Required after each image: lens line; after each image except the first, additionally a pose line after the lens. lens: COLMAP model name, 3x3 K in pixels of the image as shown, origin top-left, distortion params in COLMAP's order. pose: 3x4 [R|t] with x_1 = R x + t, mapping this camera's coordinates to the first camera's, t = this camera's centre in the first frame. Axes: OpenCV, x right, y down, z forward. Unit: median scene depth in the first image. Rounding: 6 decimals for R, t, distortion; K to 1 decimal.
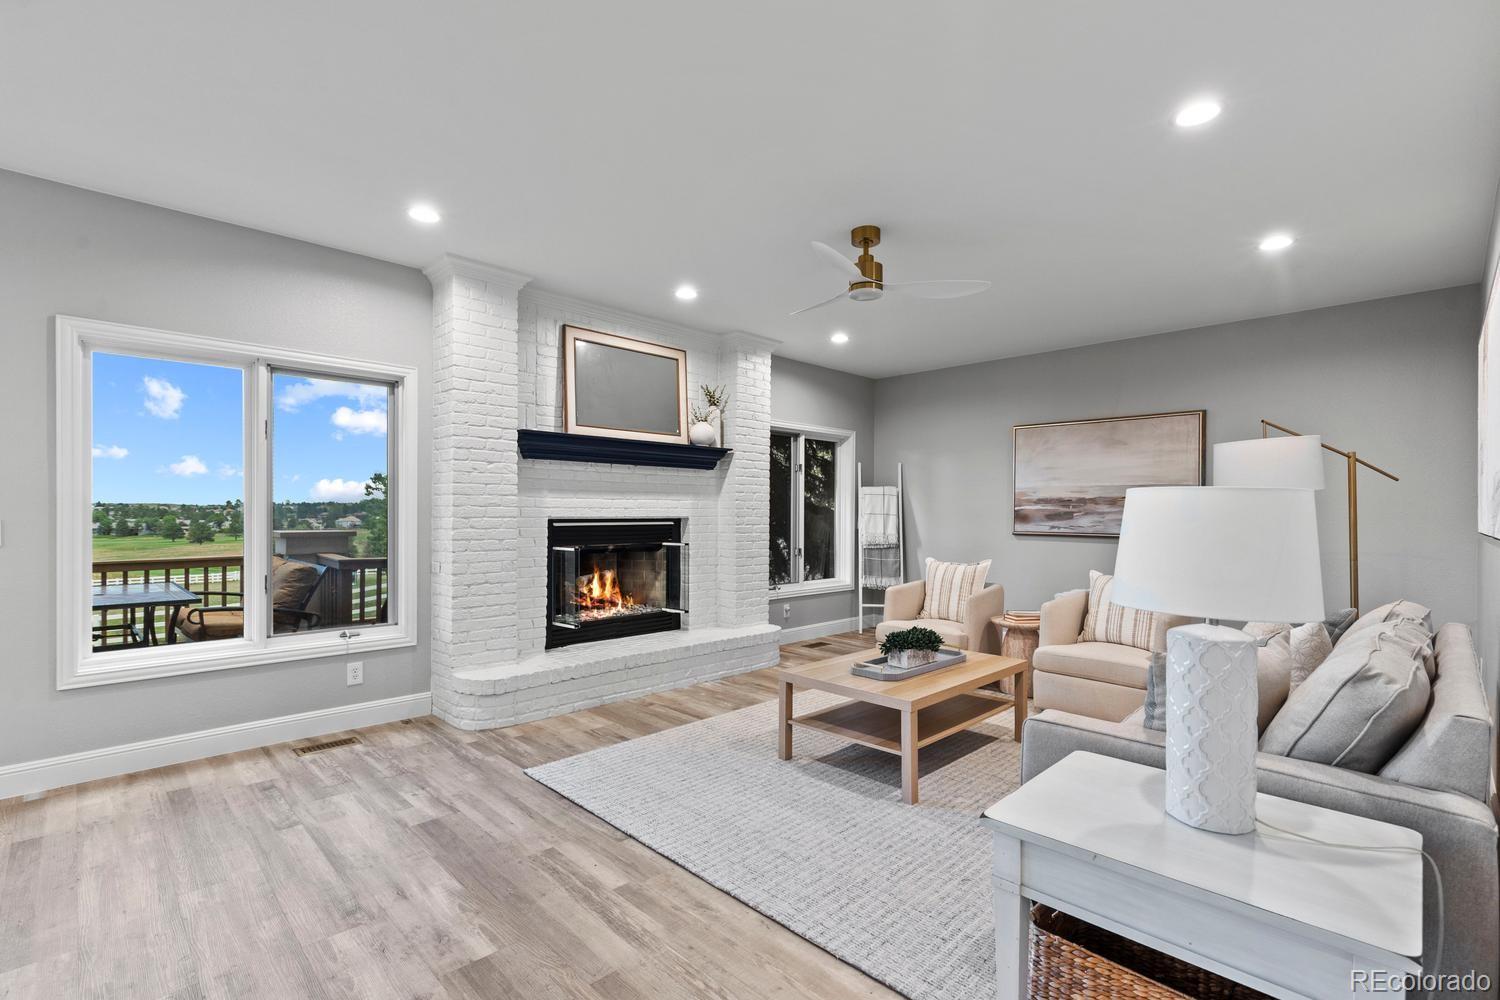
lens RADIAL K [[682.1, 0, 747.6], [0, 682.1, 521.5], [0, 0, 1]] dist [0.005802, -0.001570]
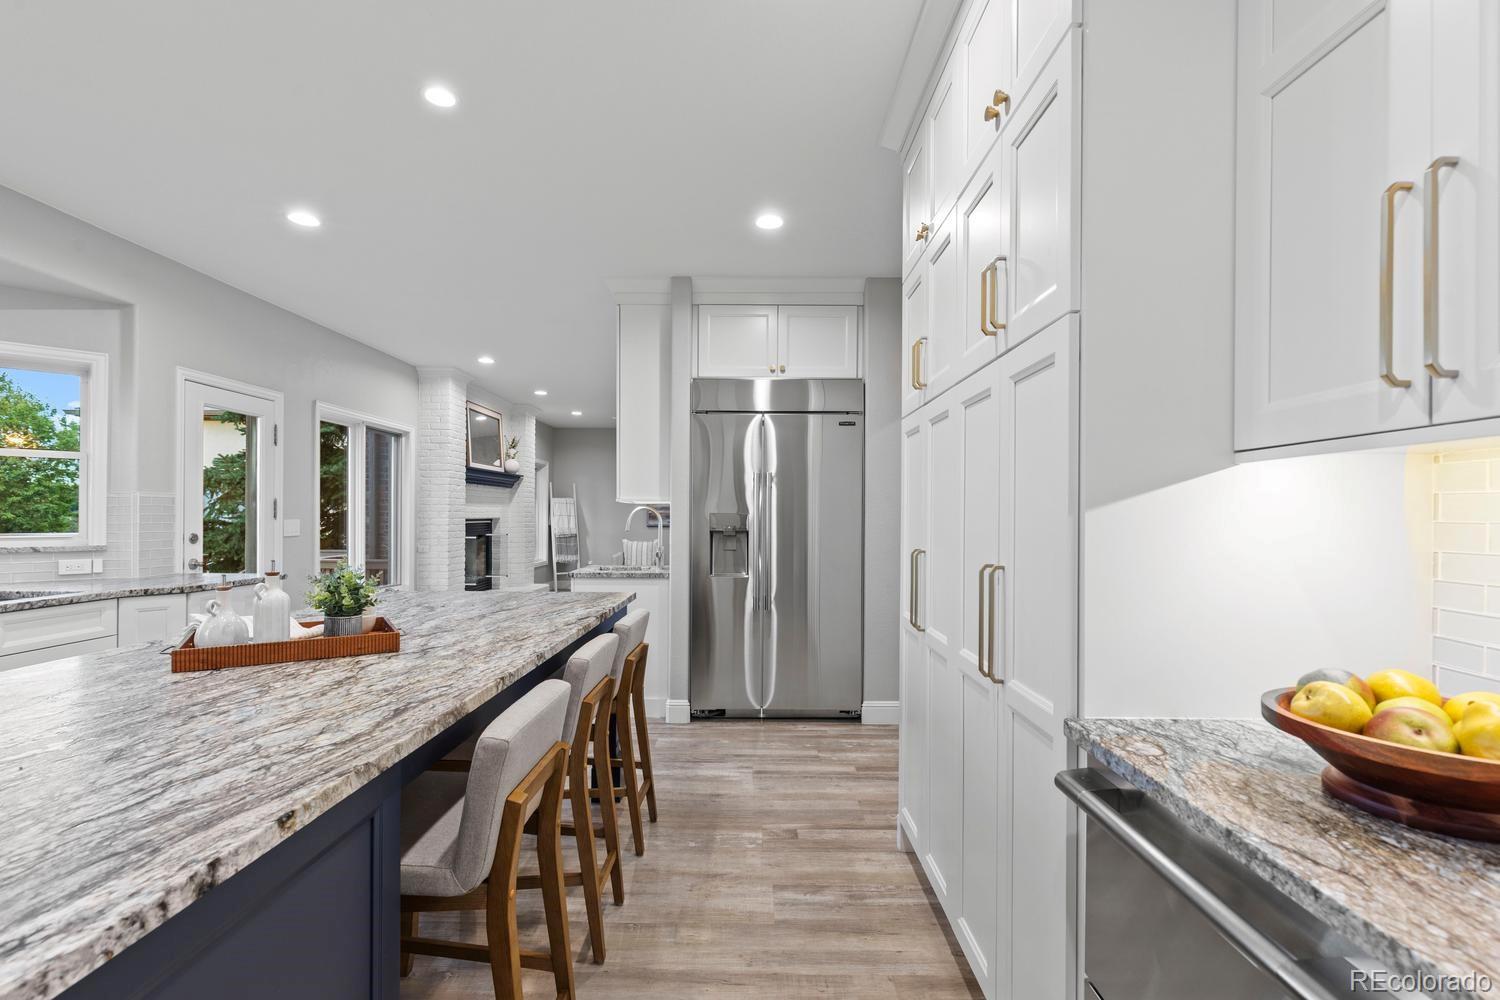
lens RADIAL K [[682.1, 0, 743.7], [0, 682.1, 513.9], [0, 0, 1]] dist [0.005802, -0.001570]
pose [[0.707984, 0.000216, 0.706228, -0.906018], [0.008913, 0.999918, -0.009242, 0.005256], [-0.706172, 0.012838, 0.707924, -0.592985]]
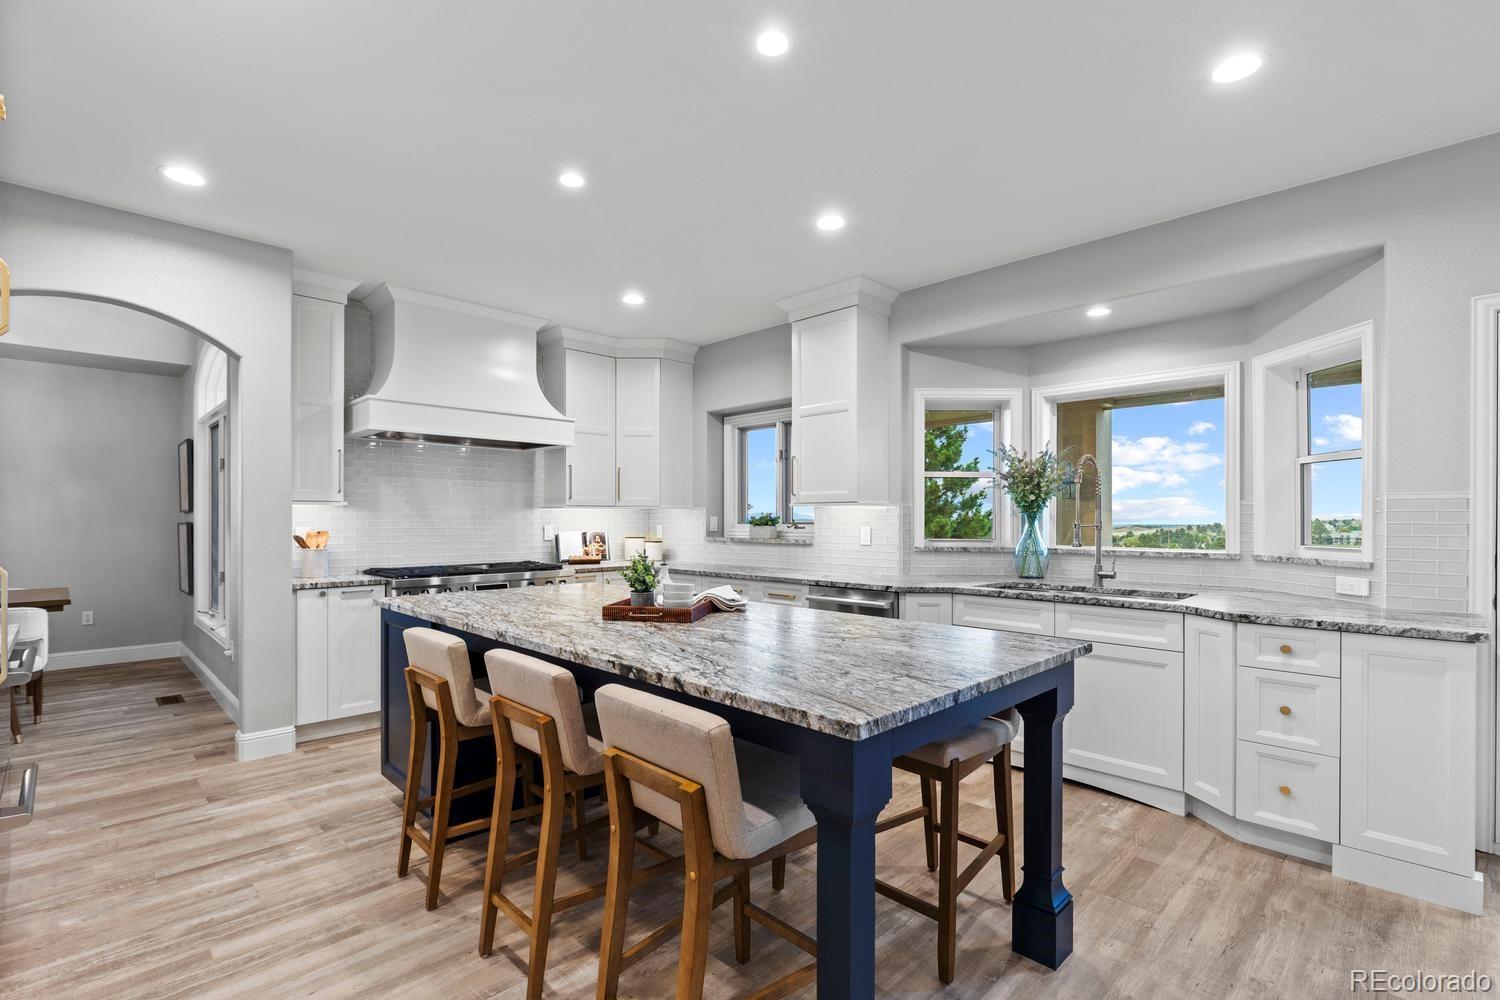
lens RADIAL K [[682.1, 0, 753.2], [0, 682.1, 513.7], [0, 0, 1]] dist [0.005802, -0.001570]
pose [[0.014859, -0.010922, -0.999830, -0.292021], [-0.015477, 0.999818, -0.011152, -0.000365], [0.999770, 0.015640, 0.014687, -0.111258]]
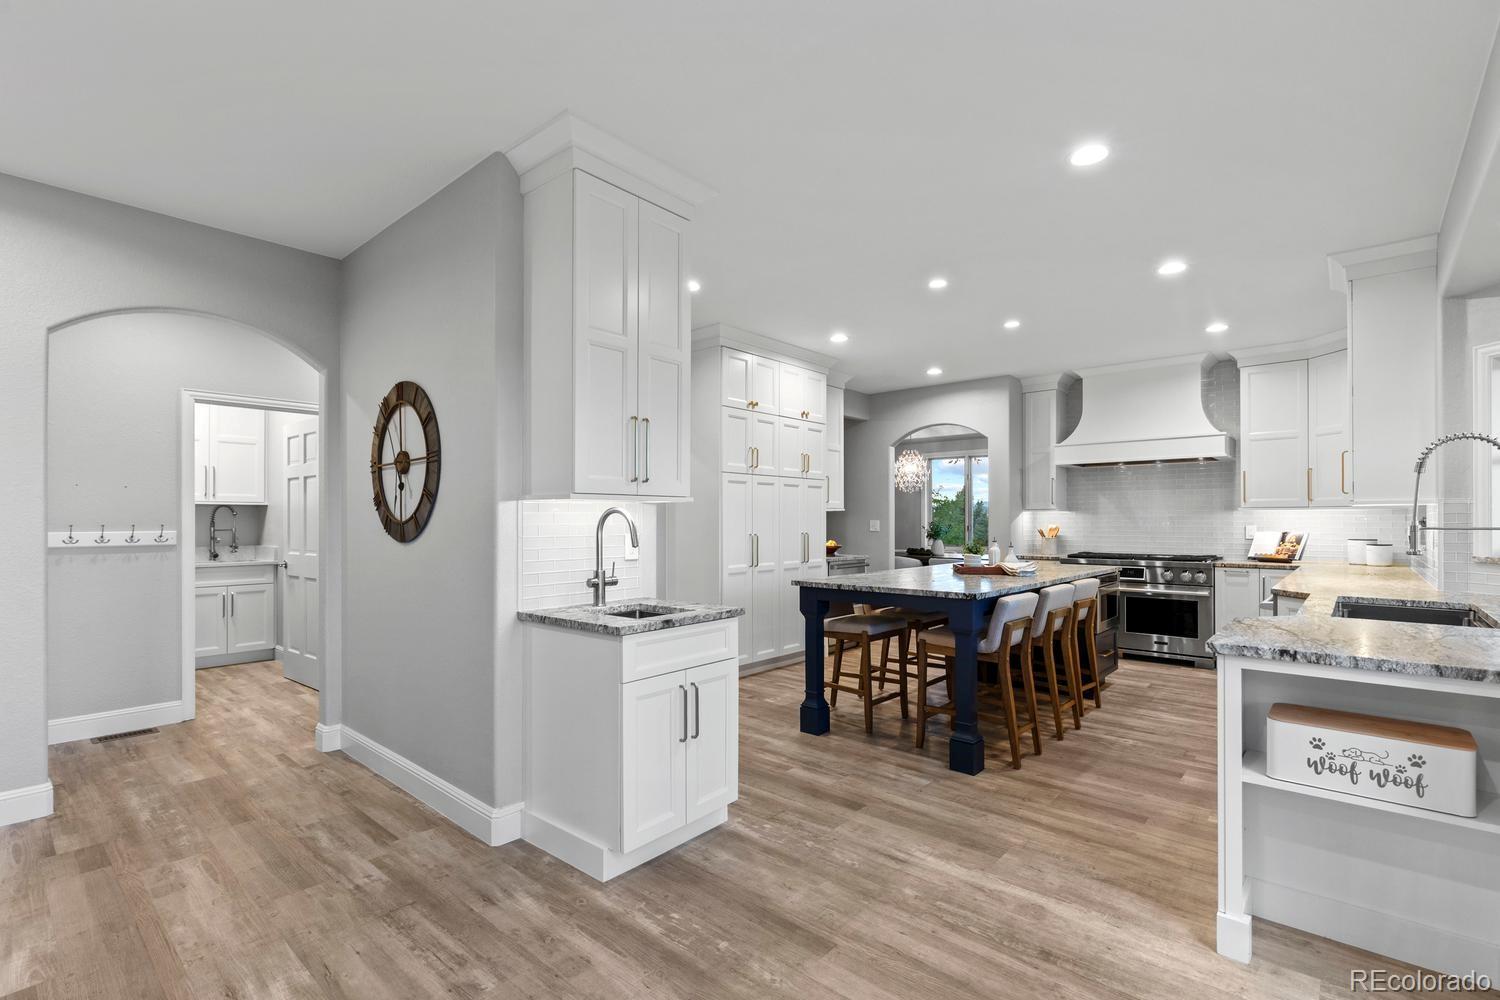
lens RADIAL K [[682.1, 0, 756.3], [0, 682.1, 516.1], [0, 0, 1]] dist [0.005802, -0.001570]
pose [[-0.996867, -0.003699, -0.079003, -0.424105], [-0.004481, 0.999943, 0.009718, -0.013633], [0.078963, 0.010041, -0.996827, 0.743684]]
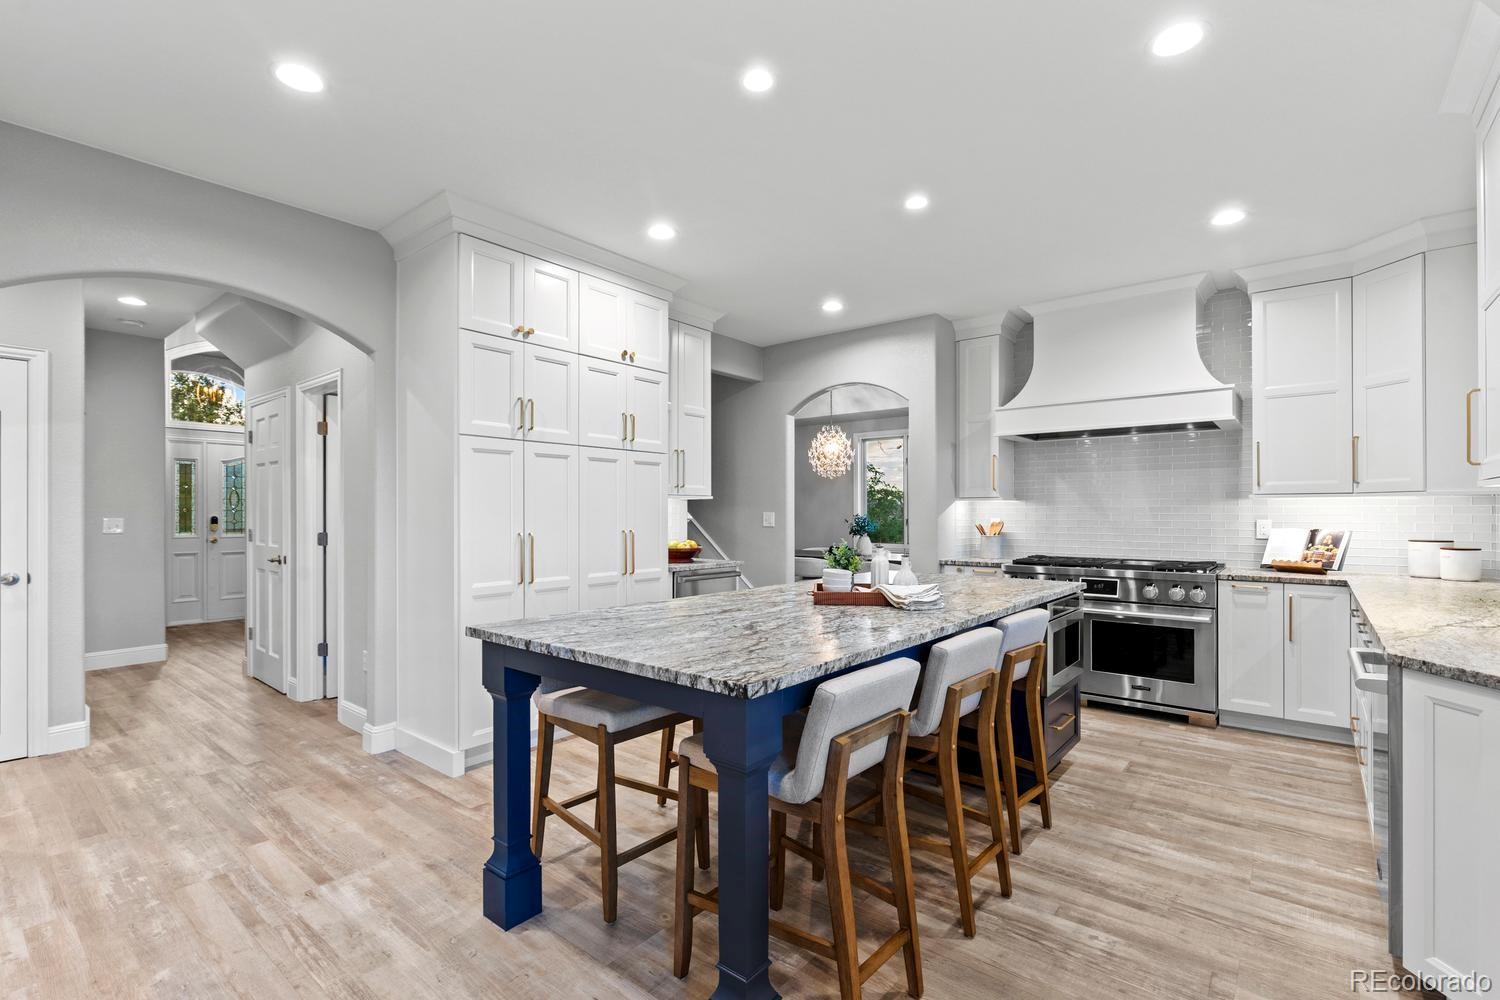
lens RADIAL K [[682.1, 0, 756.0], [0, 682.1, 508.9], [0, 0, 1]] dist [0.005802, -0.001570]
pose [[-0.992900, -0.004376, -0.118870, -0.662133], [-0.005581, 0.999936, 0.009806, -0.007624], [0.118820, 0.010400, -0.992861, 0.374313]]
